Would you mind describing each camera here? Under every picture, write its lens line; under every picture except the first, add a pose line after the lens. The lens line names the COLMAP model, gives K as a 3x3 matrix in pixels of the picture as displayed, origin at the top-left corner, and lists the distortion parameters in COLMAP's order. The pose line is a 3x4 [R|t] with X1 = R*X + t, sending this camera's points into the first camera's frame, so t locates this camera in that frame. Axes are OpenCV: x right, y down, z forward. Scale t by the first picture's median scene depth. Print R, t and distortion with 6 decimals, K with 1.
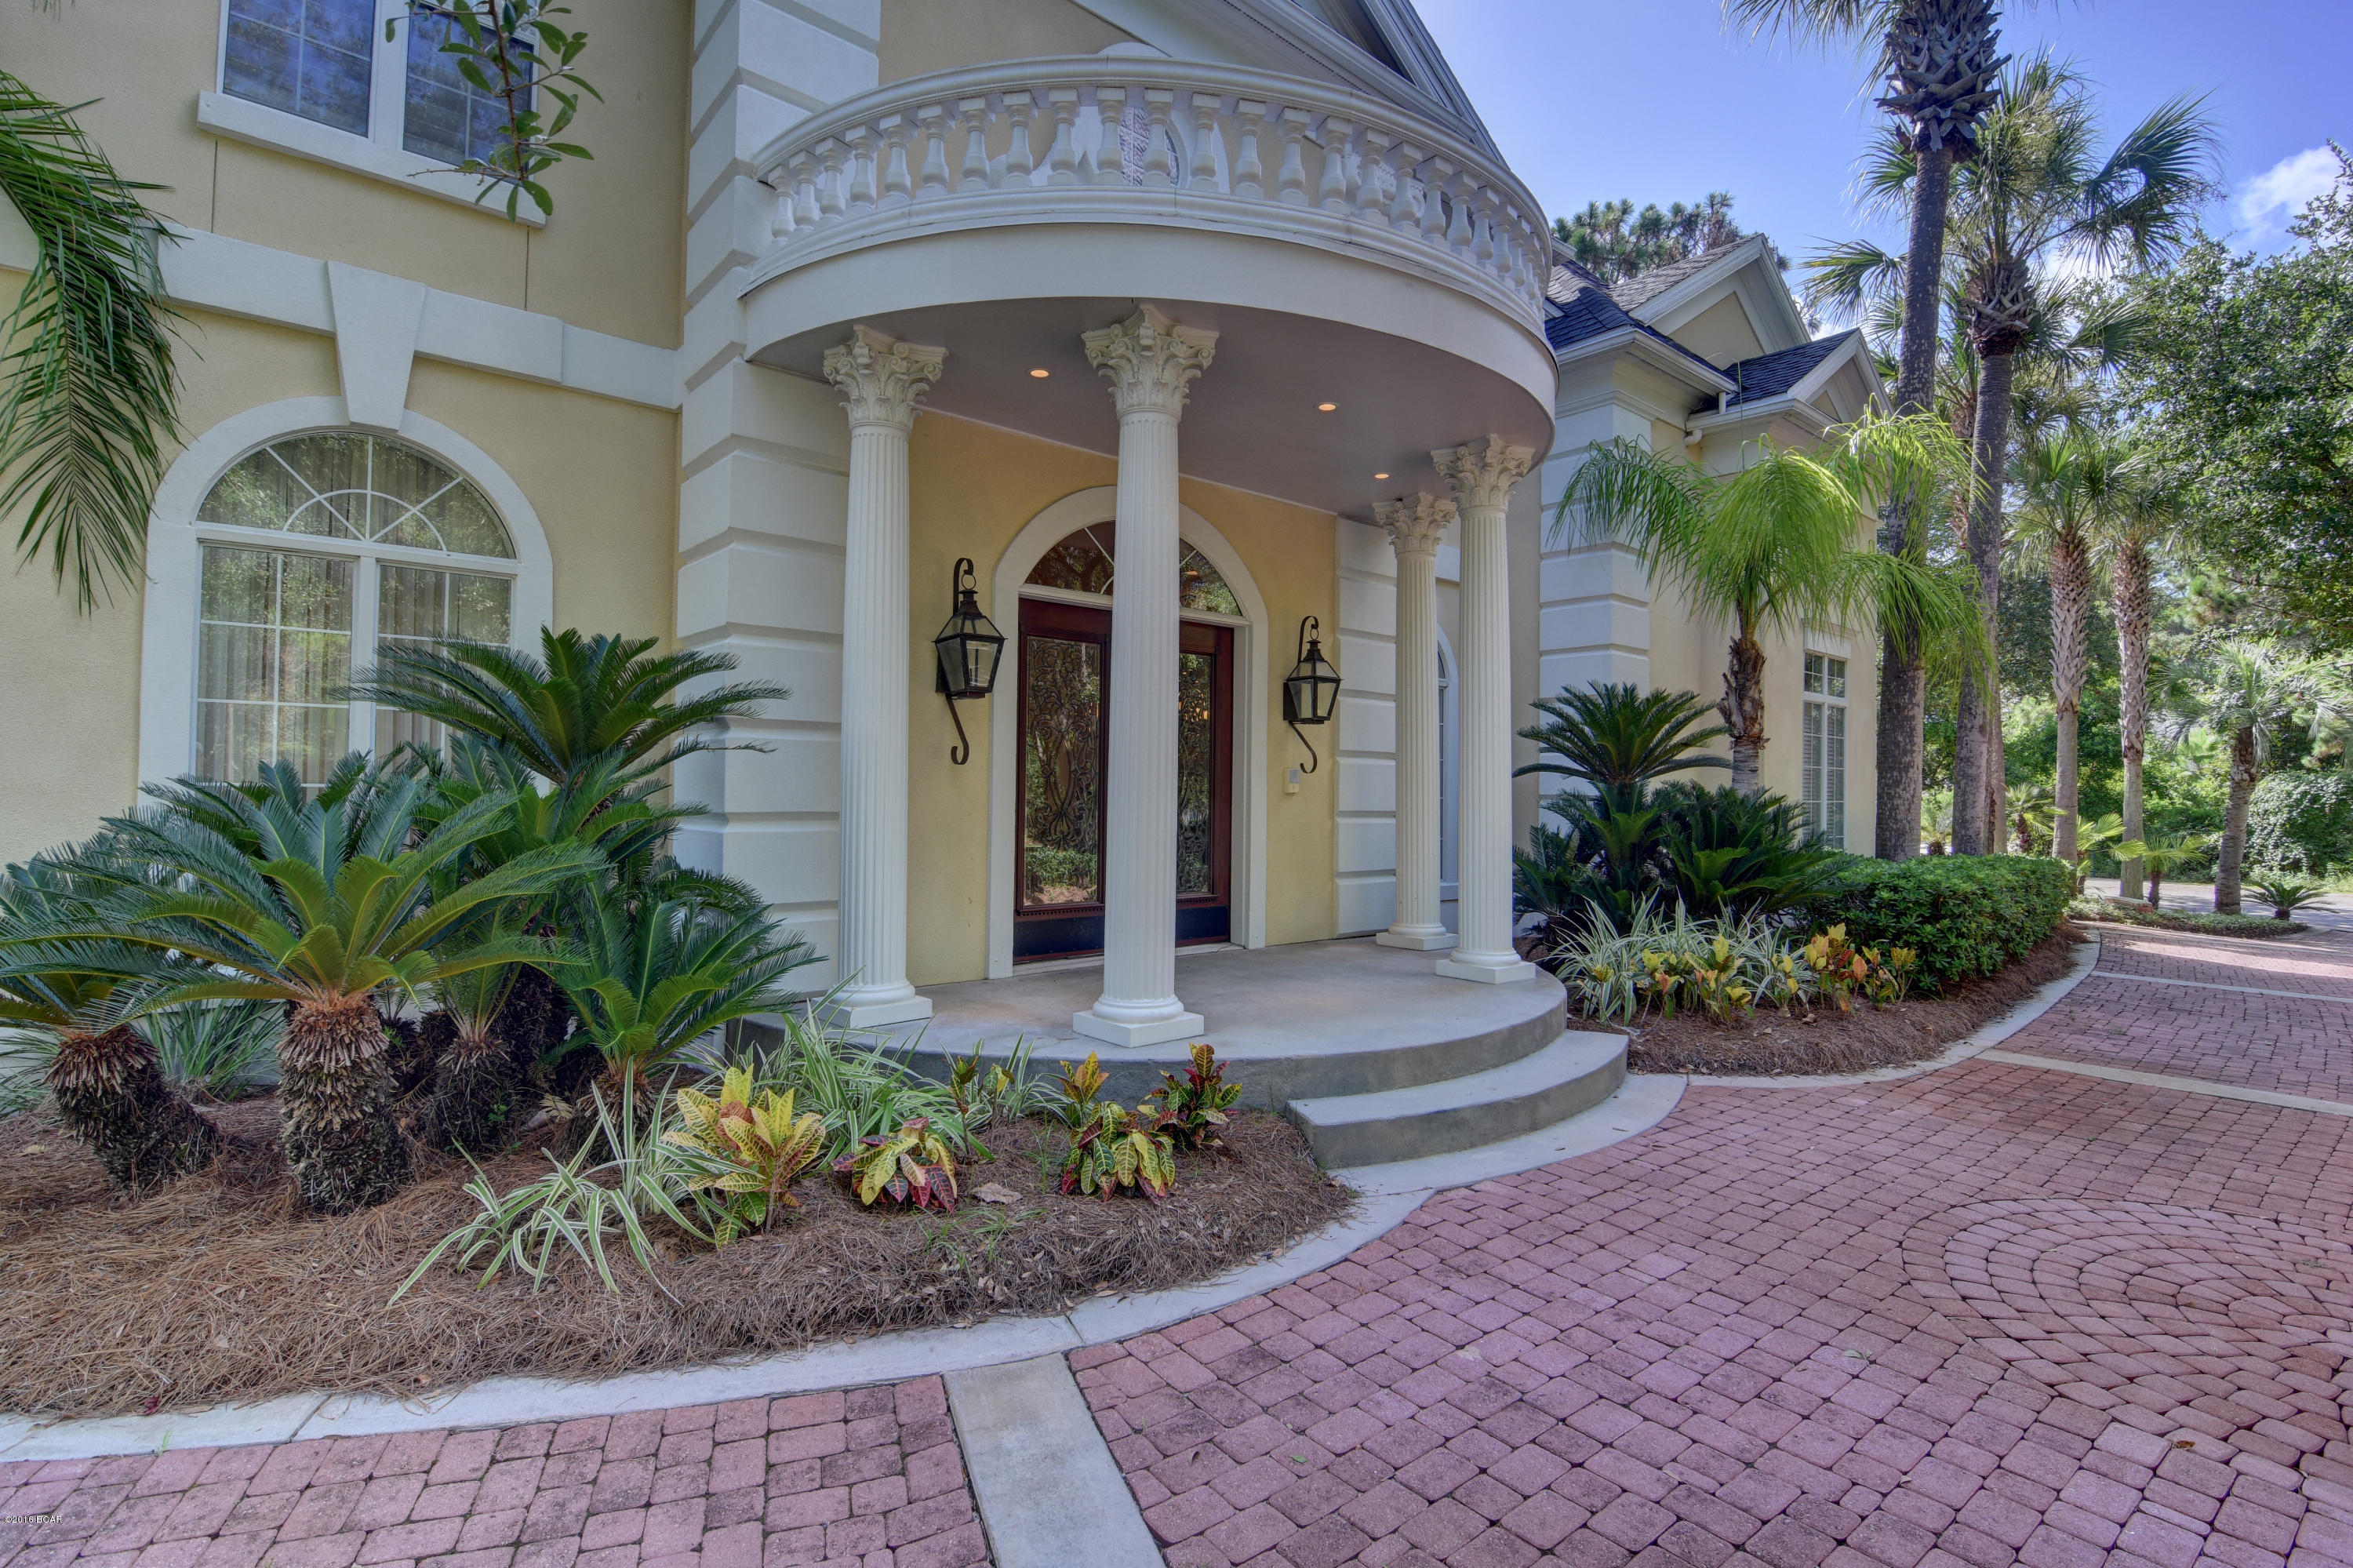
lens RADIAL K [[1115.9, 0, 1181.3], [0, 1115.9, 778.2], [0, 0, 1]] dist [-0.018040, -0.002588]
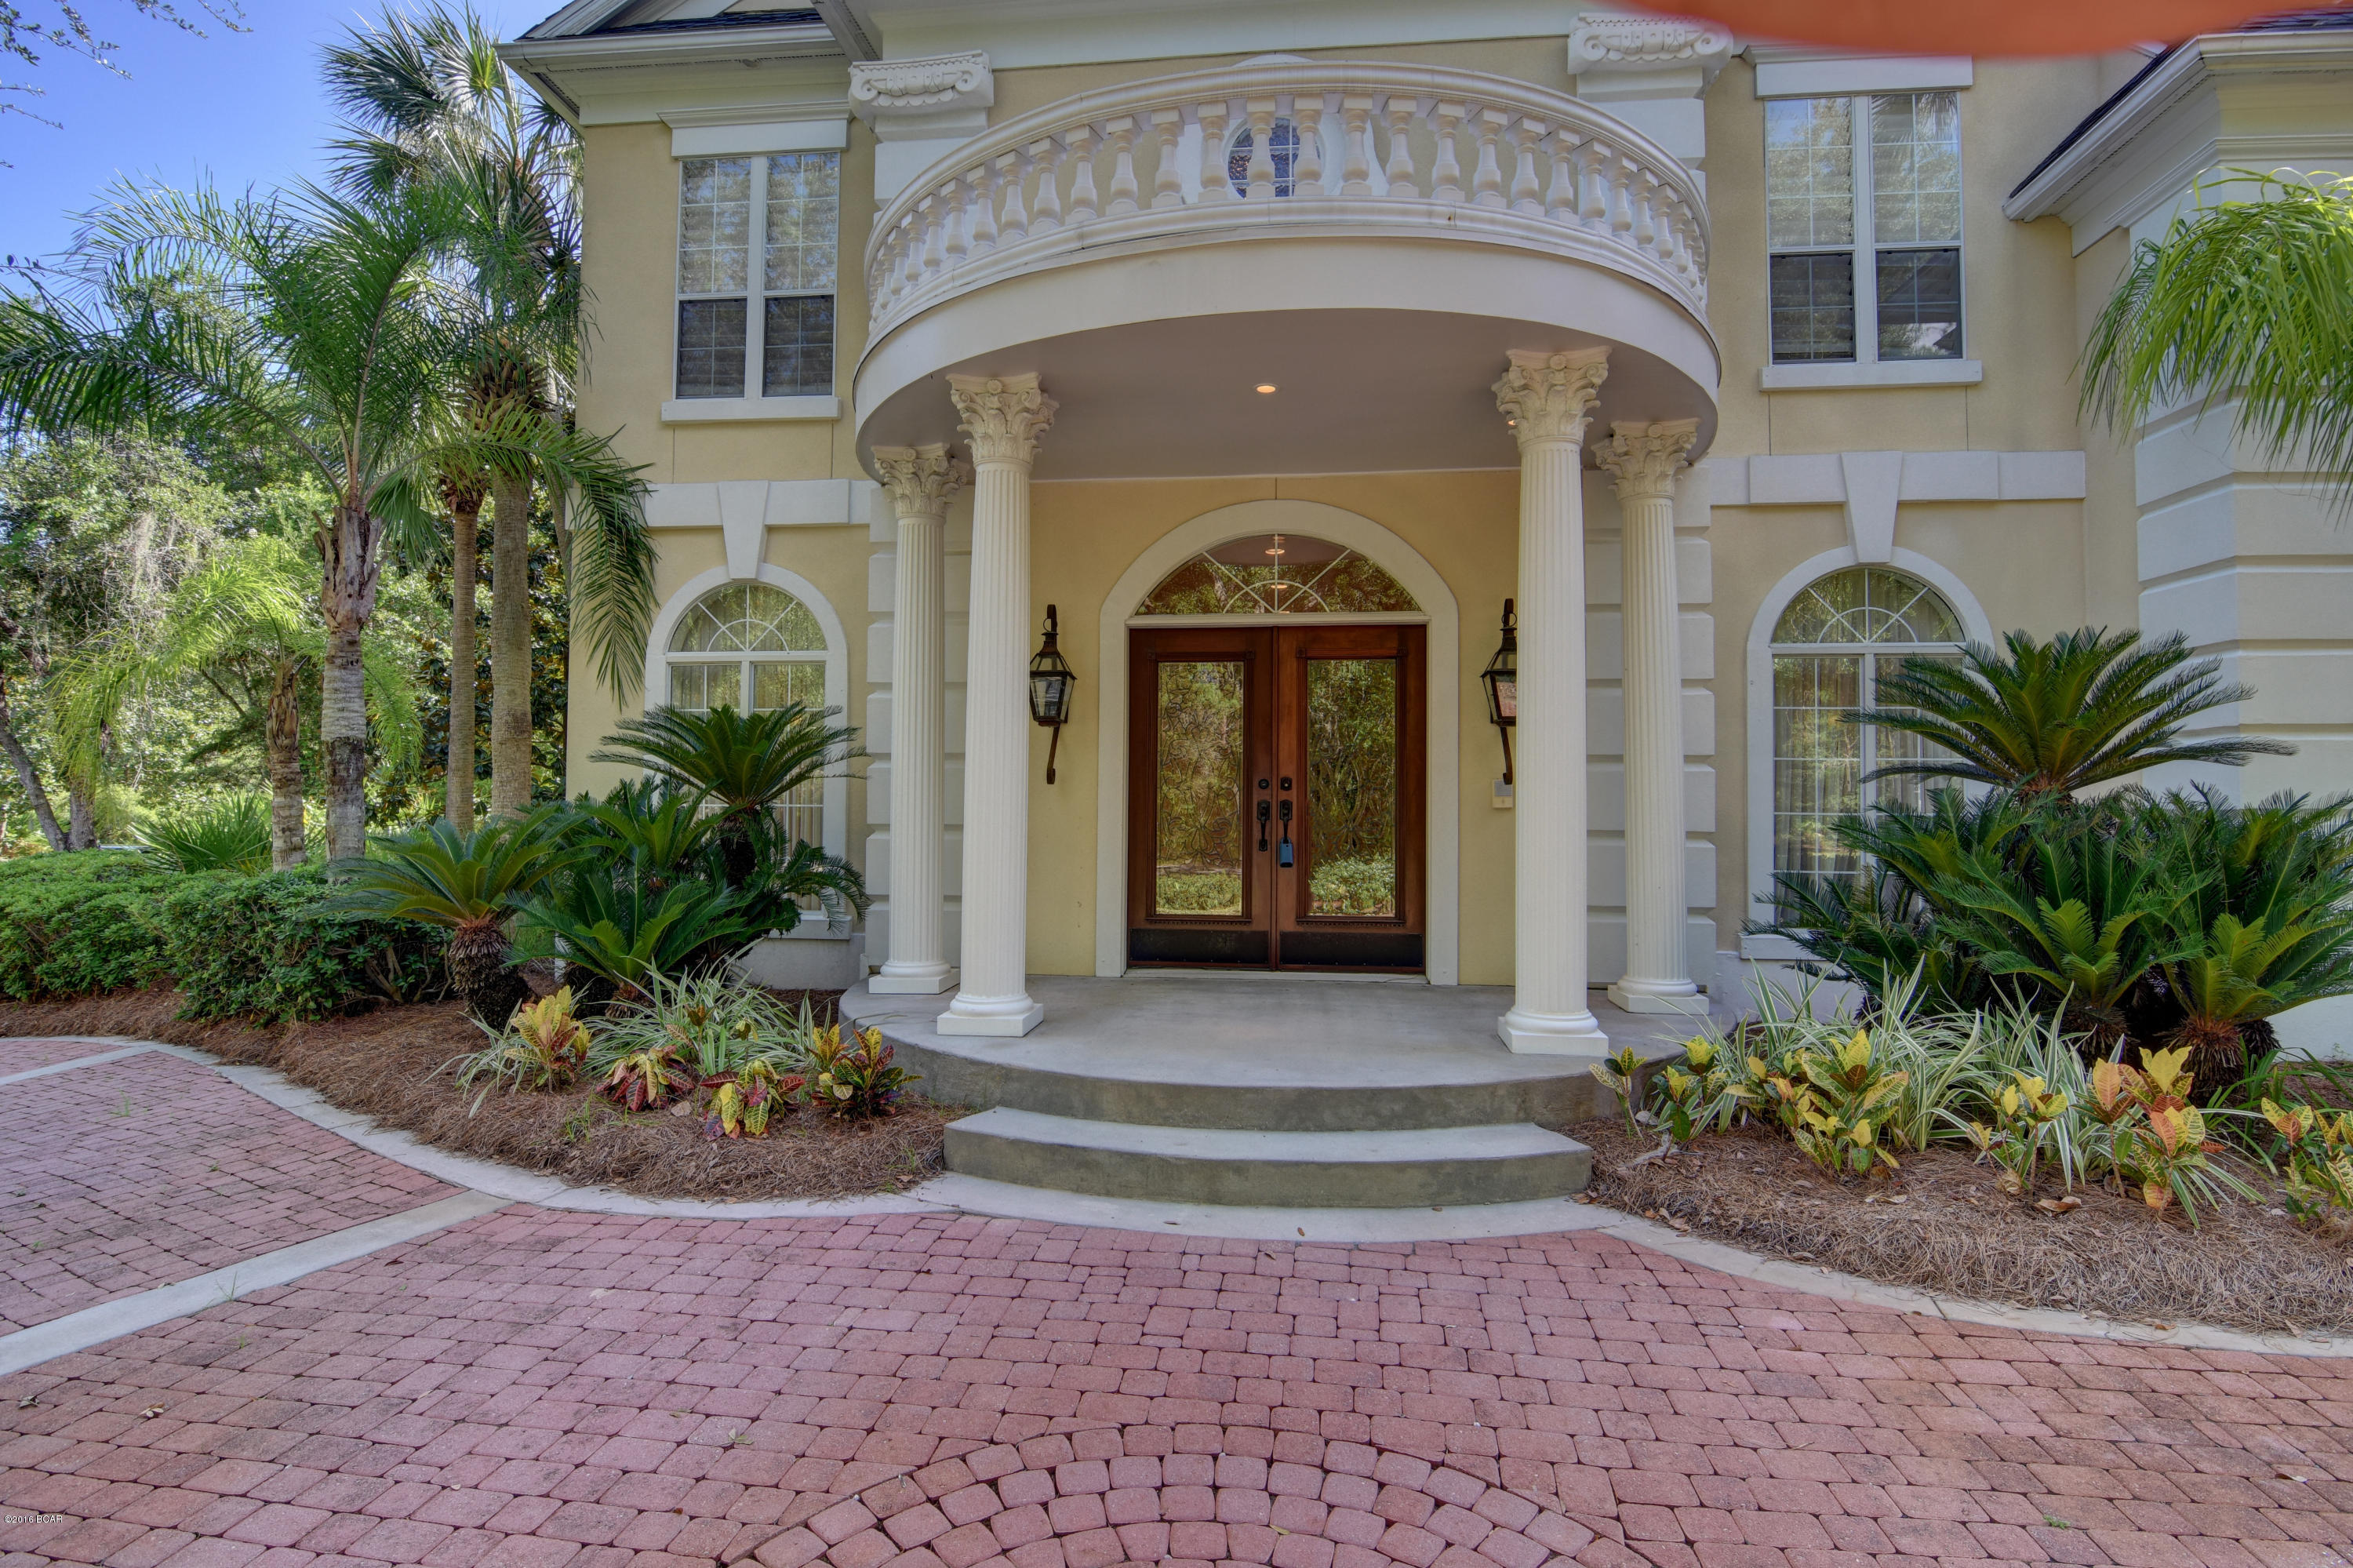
lens RADIAL K [[1115.9, 0, 1183.4], [0, 1115.9, 787.9], [0, 0, 1]] dist [-0.018040, -0.002588]
pose [[0.686085, -0.015532, -0.727356, 1.001052], [0.011140, 0.999879, -0.010843, 0.006338], [0.727436, -0.000663, 0.686175, 0.425521]]
